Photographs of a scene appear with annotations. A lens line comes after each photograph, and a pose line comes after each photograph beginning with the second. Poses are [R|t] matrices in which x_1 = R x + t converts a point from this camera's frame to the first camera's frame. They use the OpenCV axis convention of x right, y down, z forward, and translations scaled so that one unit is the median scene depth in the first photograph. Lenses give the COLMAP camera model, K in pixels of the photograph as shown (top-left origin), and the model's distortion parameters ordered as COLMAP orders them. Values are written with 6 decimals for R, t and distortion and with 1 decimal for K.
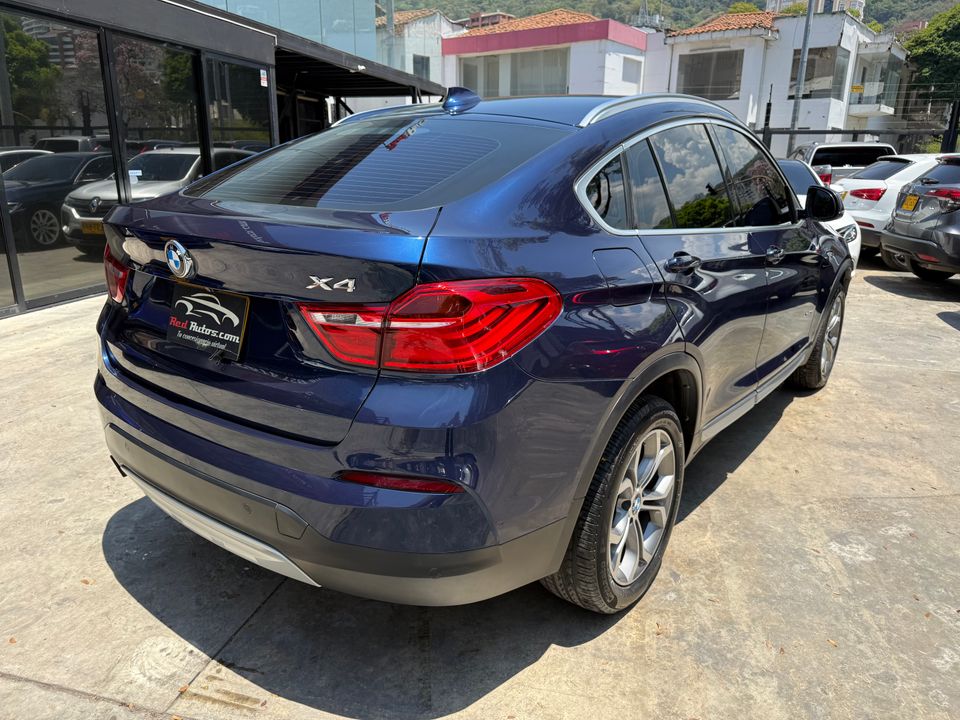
lens RADIAL K [[692.6, 0, 465.3], [0, 692.6, 364.3], [0, 0, 1]] dist [0.000414, 0.003602]
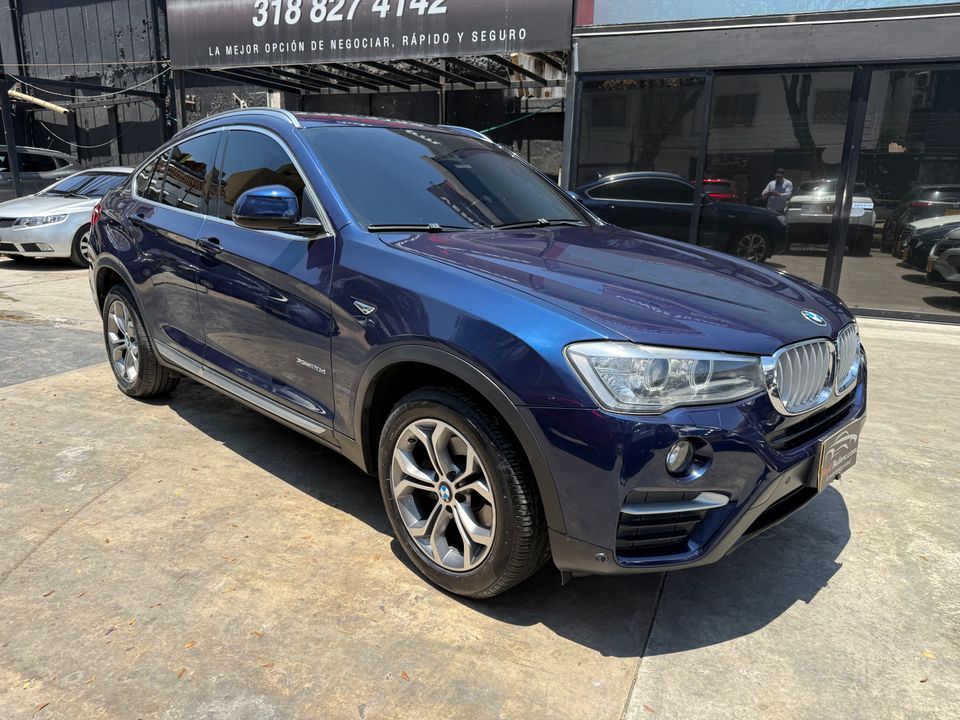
lens RADIAL K [[685.9, 0, 480.8], [0, 685.9, 366.1], [0, 0, 1]] dist [0.010943, -0.004856]
pose [[-0.133821, 0.237100, -0.962224, 0.469016], [-0.306688, 0.913383, 0.267718, -0.129143], [0.942356, 0.330929, -0.049514, 0.488116]]
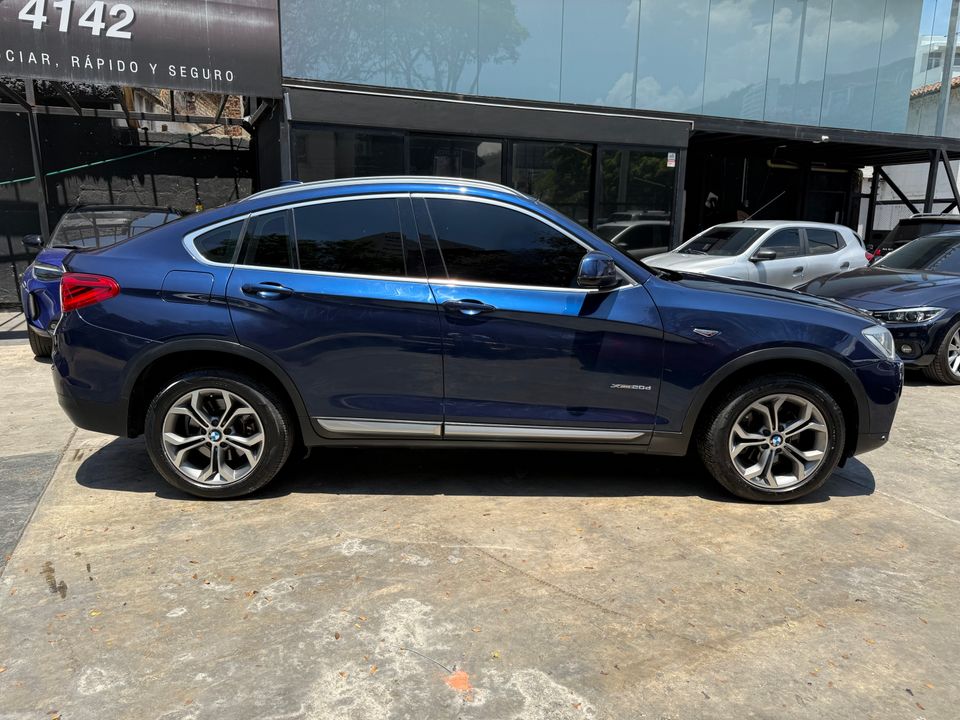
lens RADIAL K [[685.9, 0, 480.8], [0, 685.9, 366.1], [0, 0, 1]] dist [0.010943, -0.004856]
pose [[0.613983, 0.157135, -0.773520, 0.437352], [-0.229777, 0.973123, 0.015297, -0.028175], [0.755134, 0.168345, 0.633587, 0.104329]]
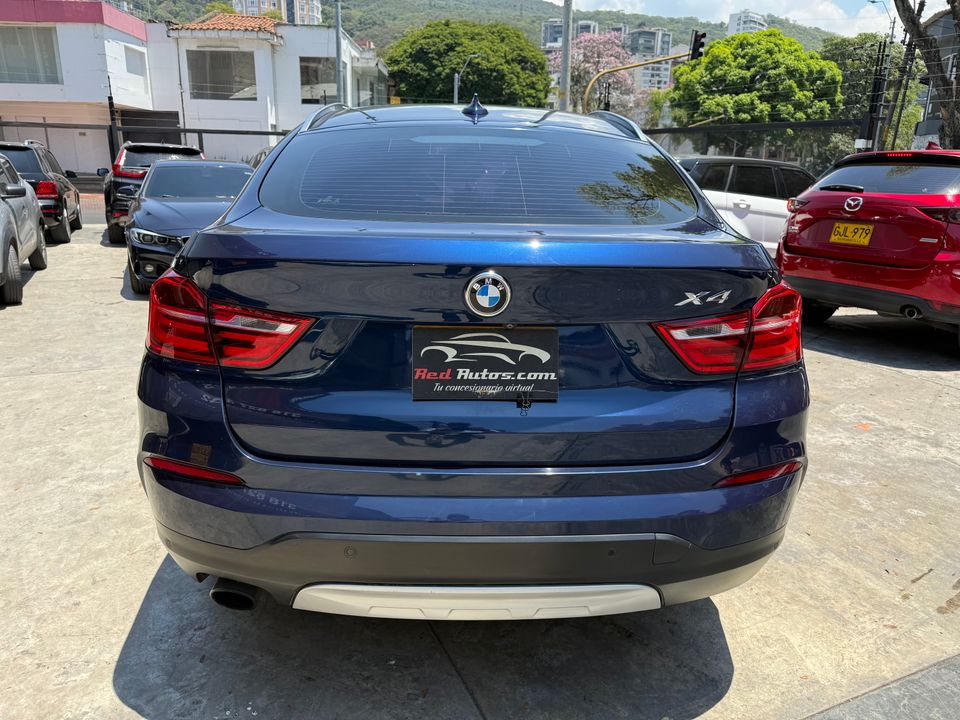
lens RADIAL K [[695.1, 0, 480.0], [0, 695.1, 360.0], [0, 0, 1]] dist [0.003372, -0.002931]
pose [[0.770290, -0.169045, 0.614880, -0.182392], [0.172051, 0.983559, 0.054868, -0.023369], [-0.614045, 0.063527, 0.786710, 0.068234]]
